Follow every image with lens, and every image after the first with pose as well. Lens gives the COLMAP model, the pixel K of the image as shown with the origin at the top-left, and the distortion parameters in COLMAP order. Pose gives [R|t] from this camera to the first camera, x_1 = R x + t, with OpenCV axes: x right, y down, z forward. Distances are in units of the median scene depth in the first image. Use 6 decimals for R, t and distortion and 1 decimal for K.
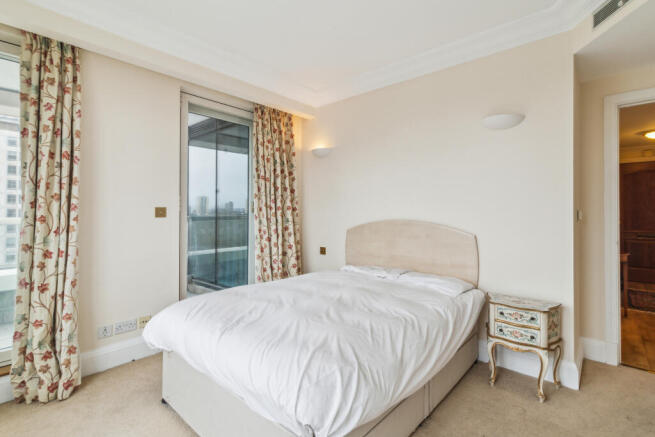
lens RADIAL K [[323.0, 0, 312.6], [0, 323.0, 216.0], [0, 0, 1]] dist [0.001425, 0.000284]
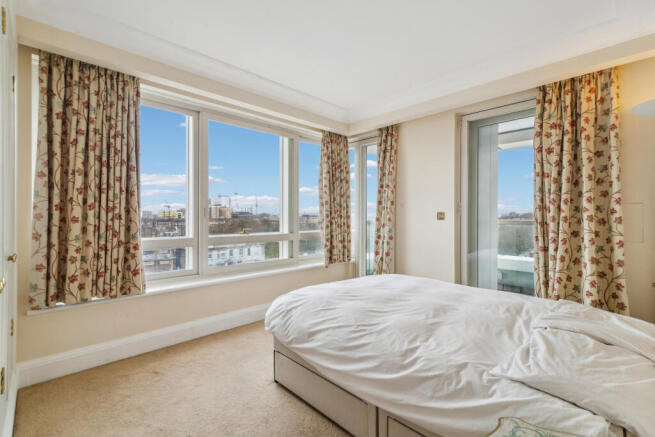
lens RADIAL K [[293.6, 0, 325.3], [0, 293.6, 214.6], [0, 0, 1]] dist [-0.001235, -0.000086]
pose [[-0.071284, -0.006000, -0.997438, 0.750797], [-0.009598, 0.999940, -0.005329, -0.006117], [0.997410, 0.009193, -0.071338, 0.599276]]
